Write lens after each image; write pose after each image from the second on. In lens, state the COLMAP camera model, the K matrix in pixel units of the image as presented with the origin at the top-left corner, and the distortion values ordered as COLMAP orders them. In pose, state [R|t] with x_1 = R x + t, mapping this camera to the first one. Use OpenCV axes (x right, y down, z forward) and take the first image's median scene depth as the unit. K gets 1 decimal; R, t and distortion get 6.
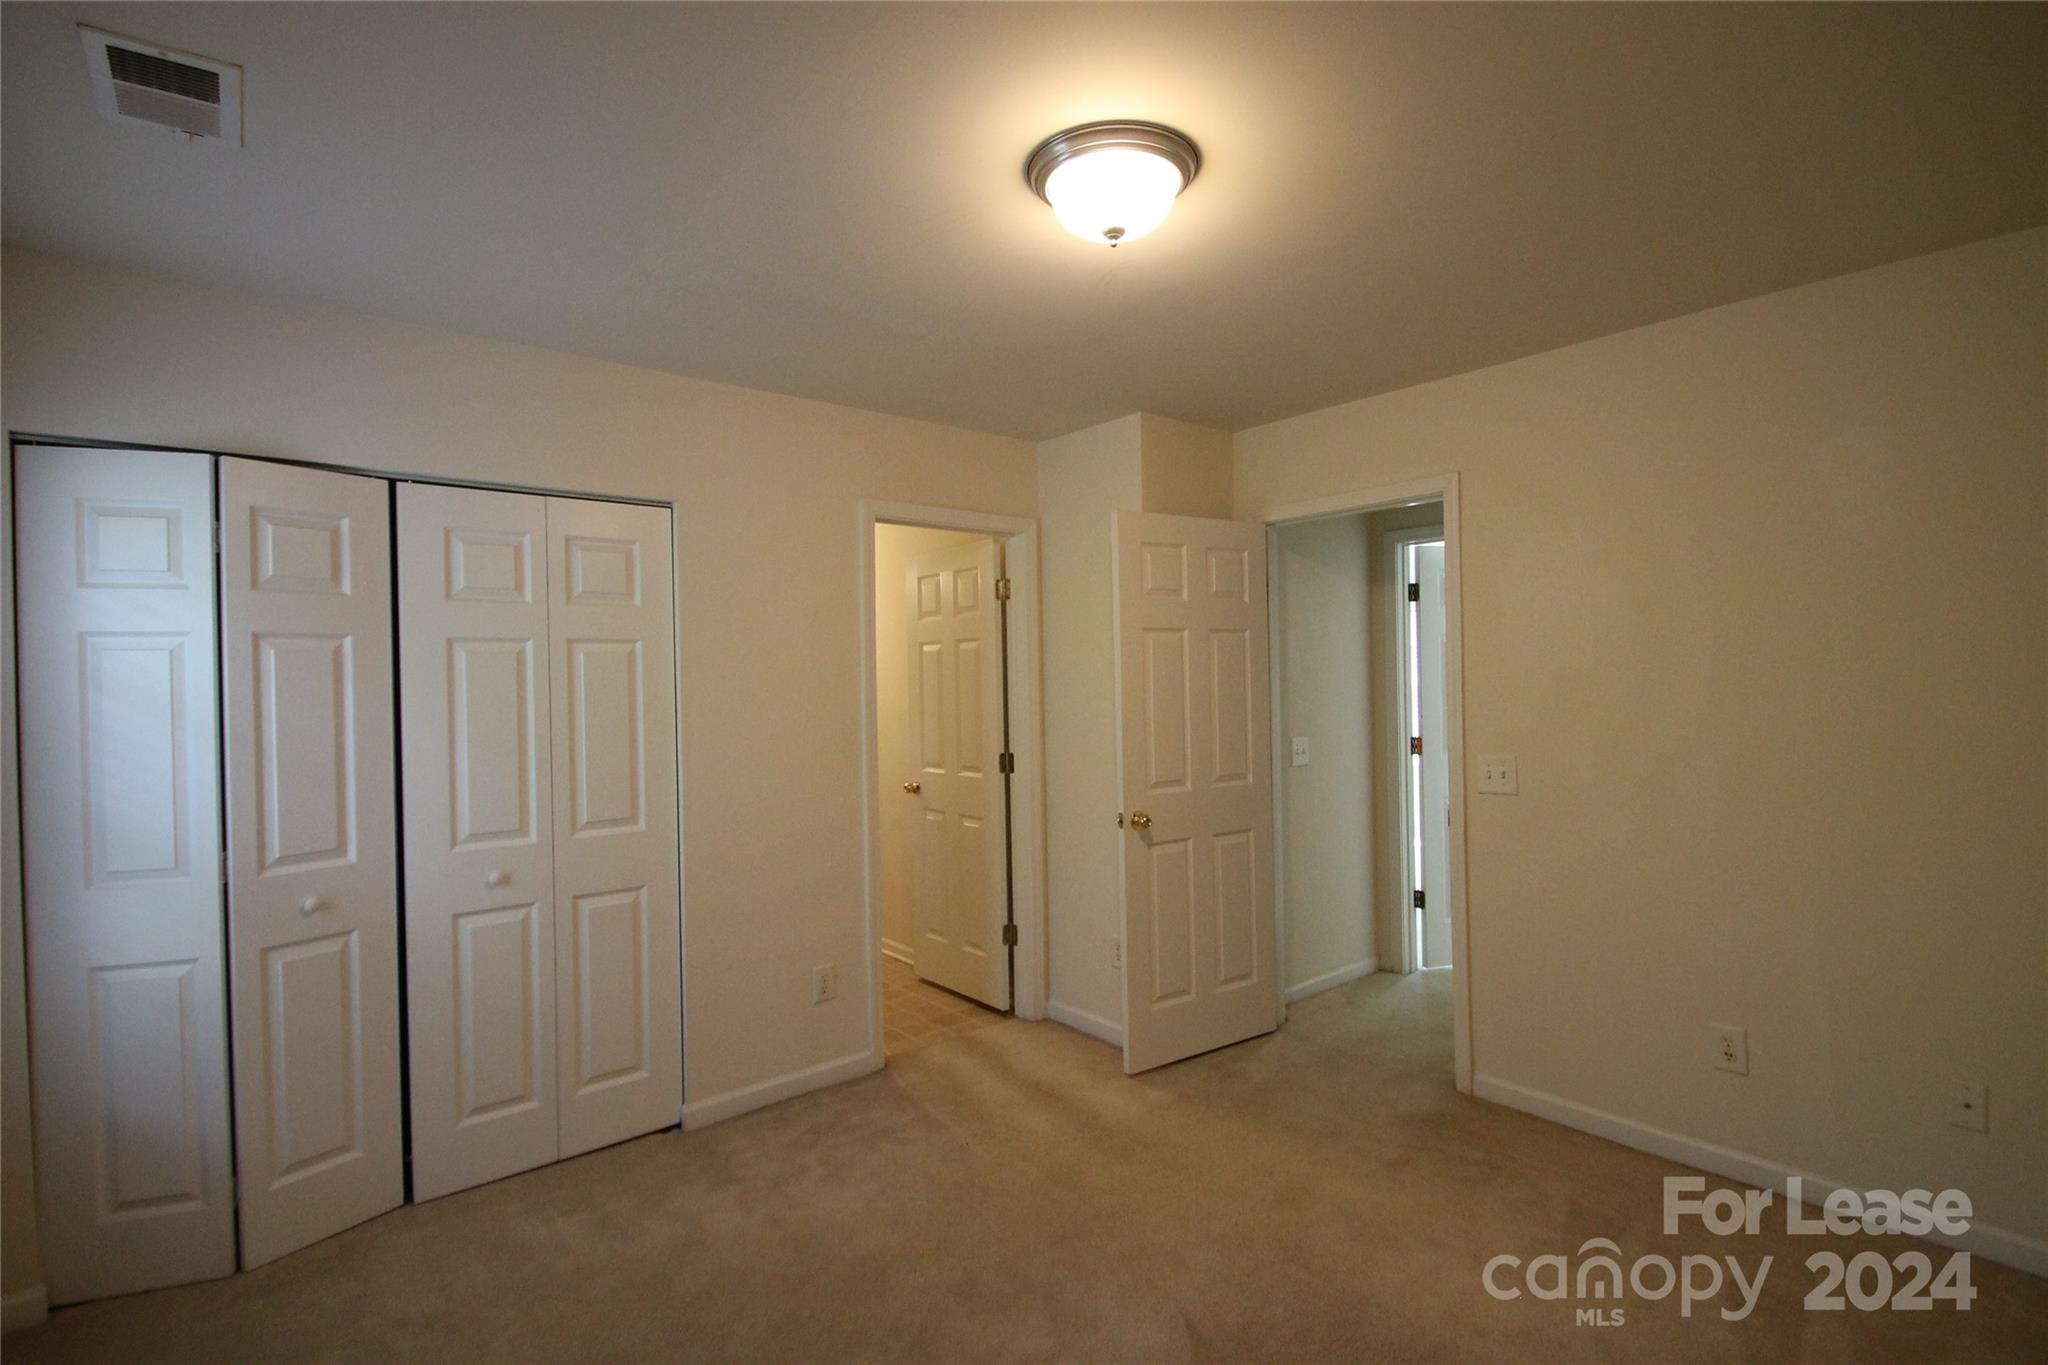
lens RADIAL K [[965.6, 0, 1024.4], [0, 965.6, 686.3], [0, 0, 1]] dist [0.017262, -0.015647]
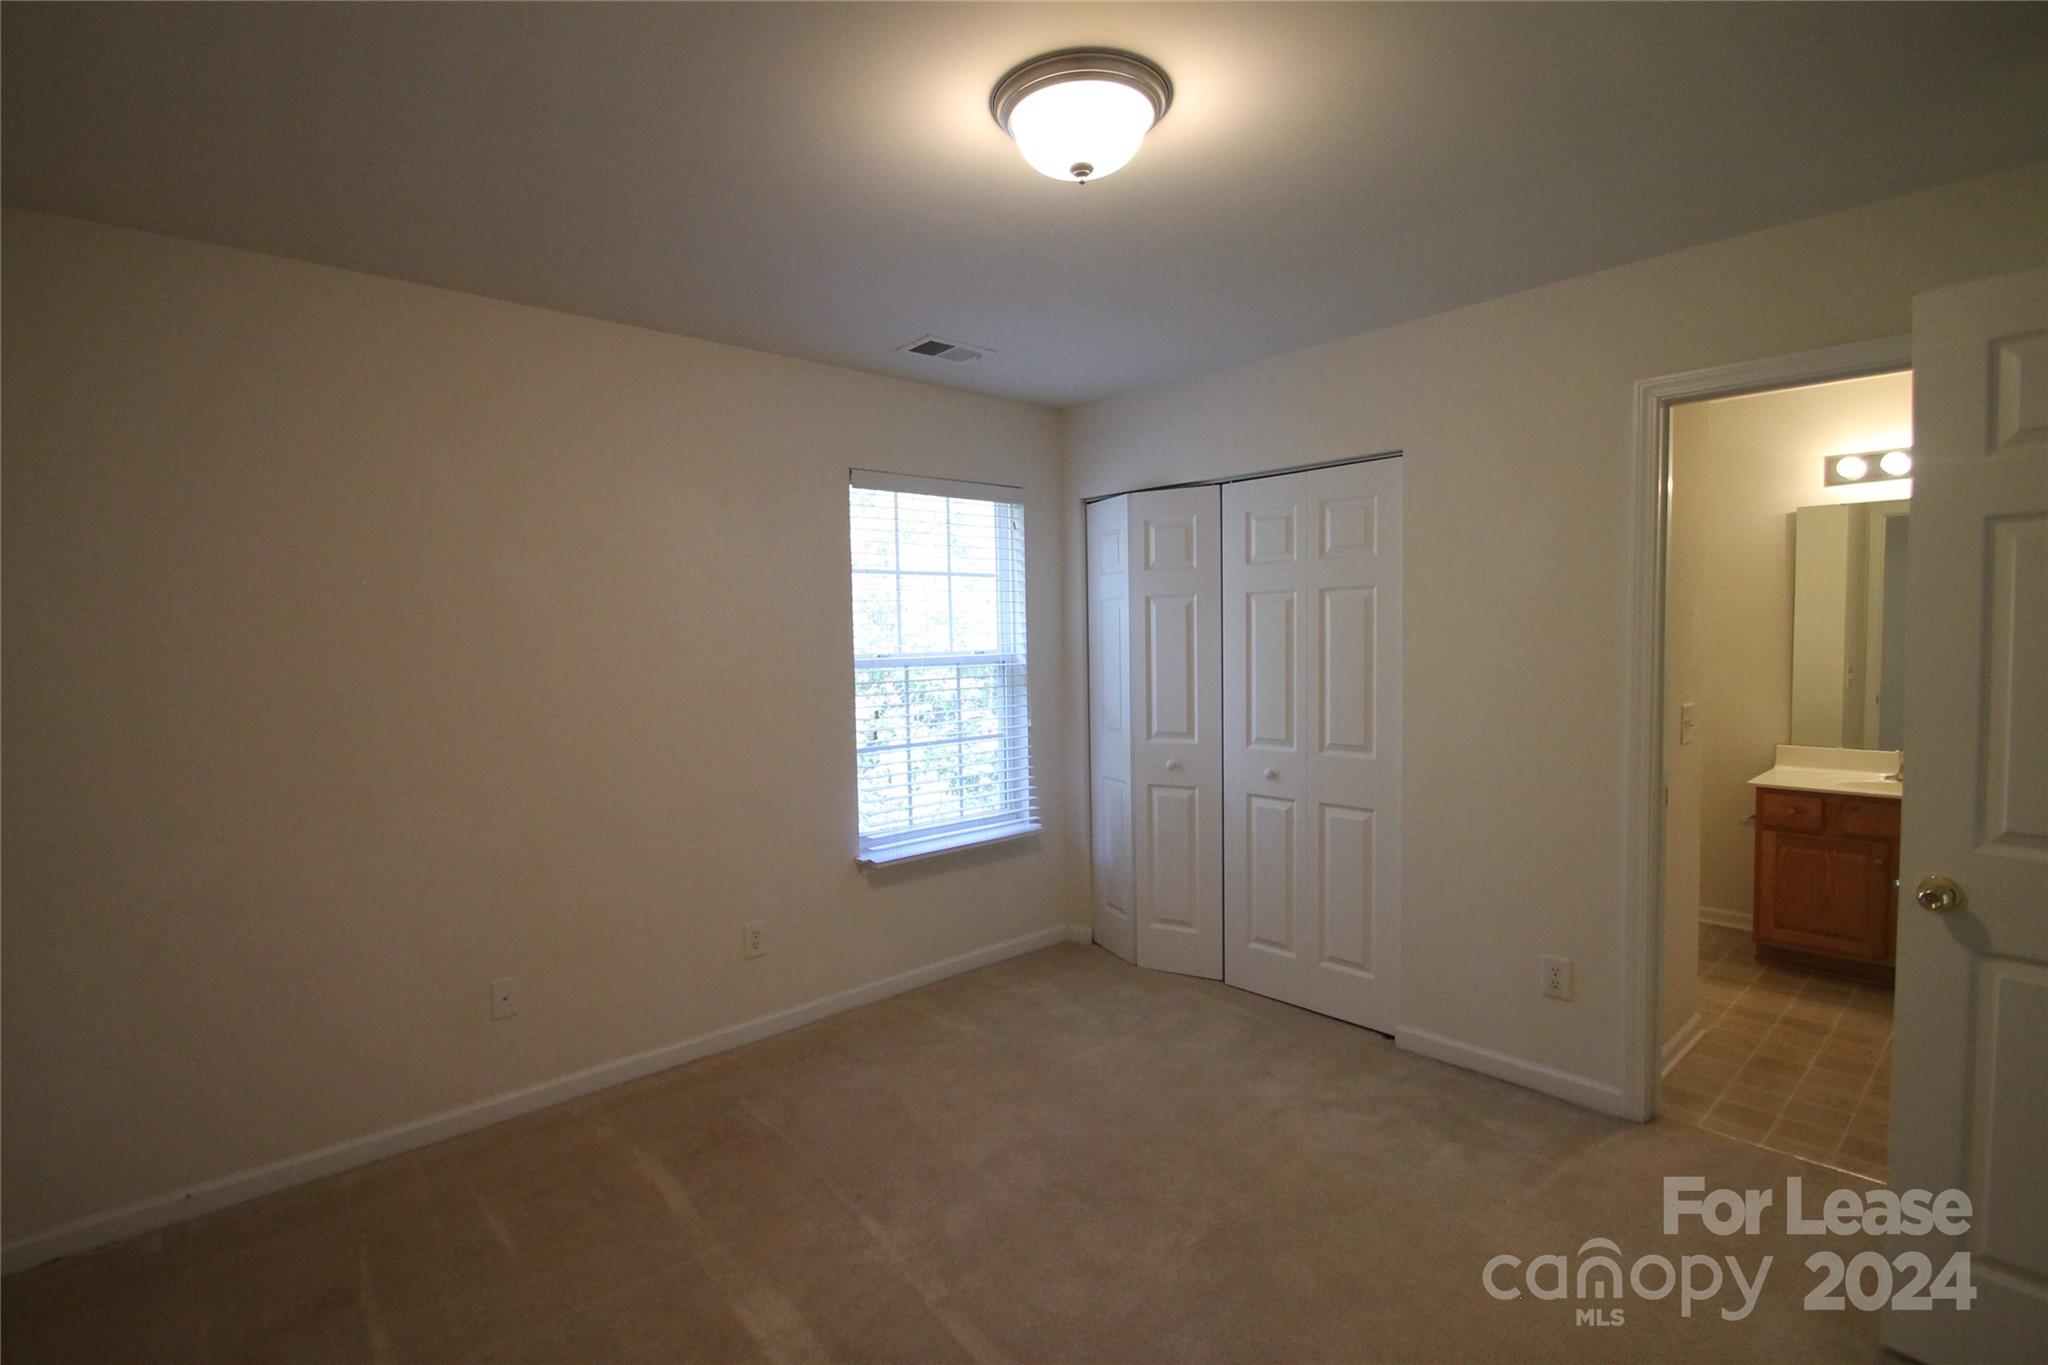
lens RADIAL K [[965.6, 0, 1024.4], [0, 965.6, 686.3], [0, 0, 1]] dist [0.017262, -0.015647]
pose [[0.047799, 0.068740, -0.996489, 0.691617], [0.006906, 0.997583, 0.069146, -0.012681], [0.998833, -0.010187, 0.047209, 0.565454]]
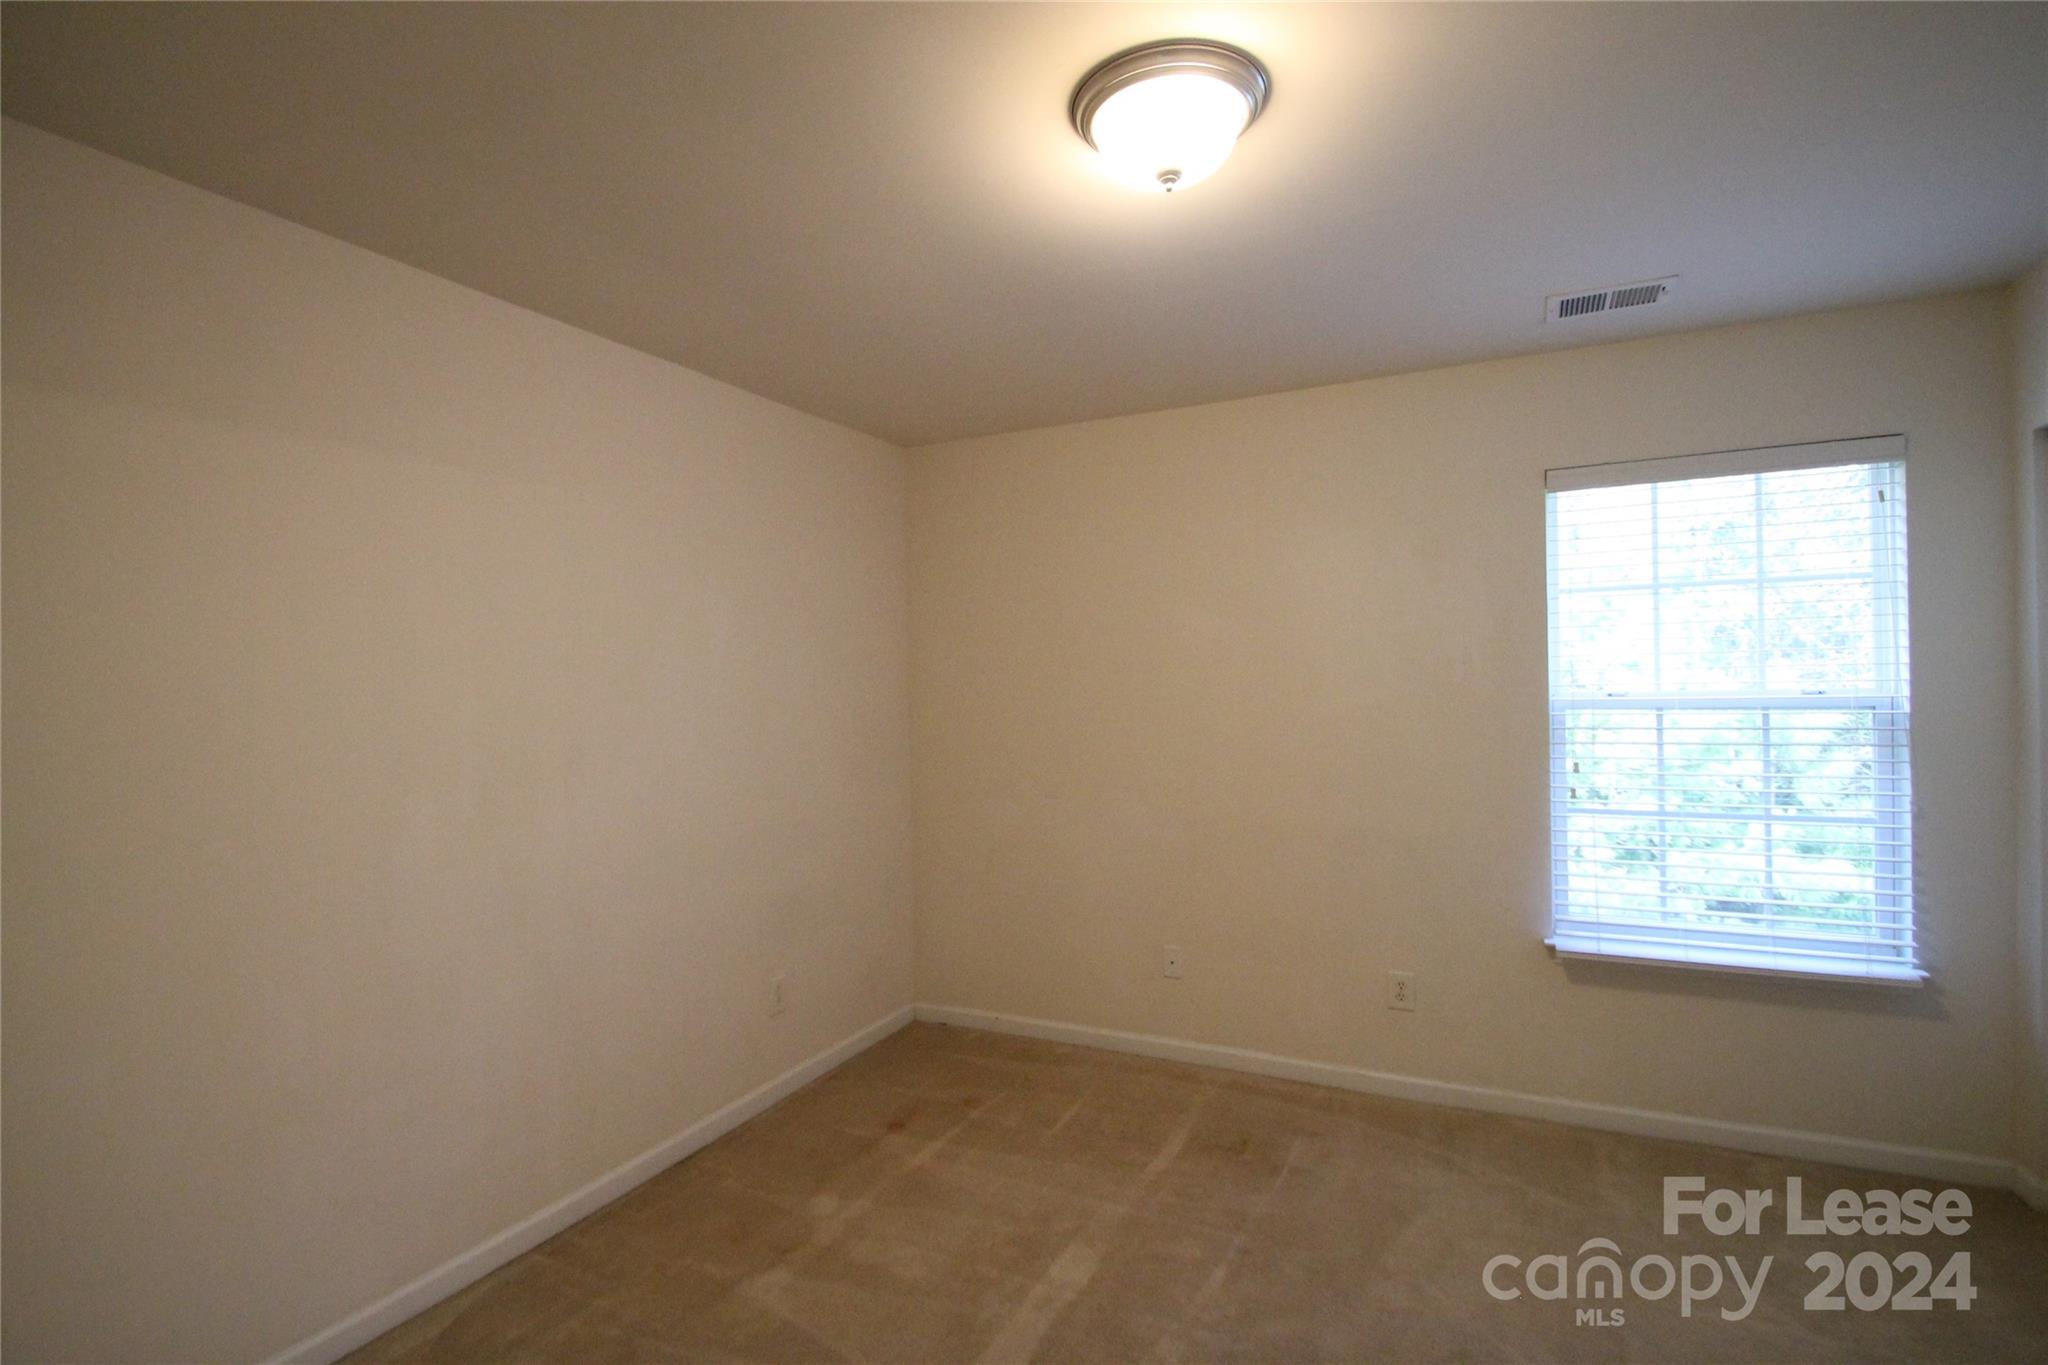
lens RADIAL K [[965.6, 0, 1024.4], [0, 965.6, 686.3], [0, 0, 1]] dist [0.017262, -0.015647]
pose [[-0.908296, 0.035086, -0.416854, 0.381748], [0.030302, 0.999377, 0.018092, -0.011660], [0.417229, 0.003801, -0.908793, 1.115320]]
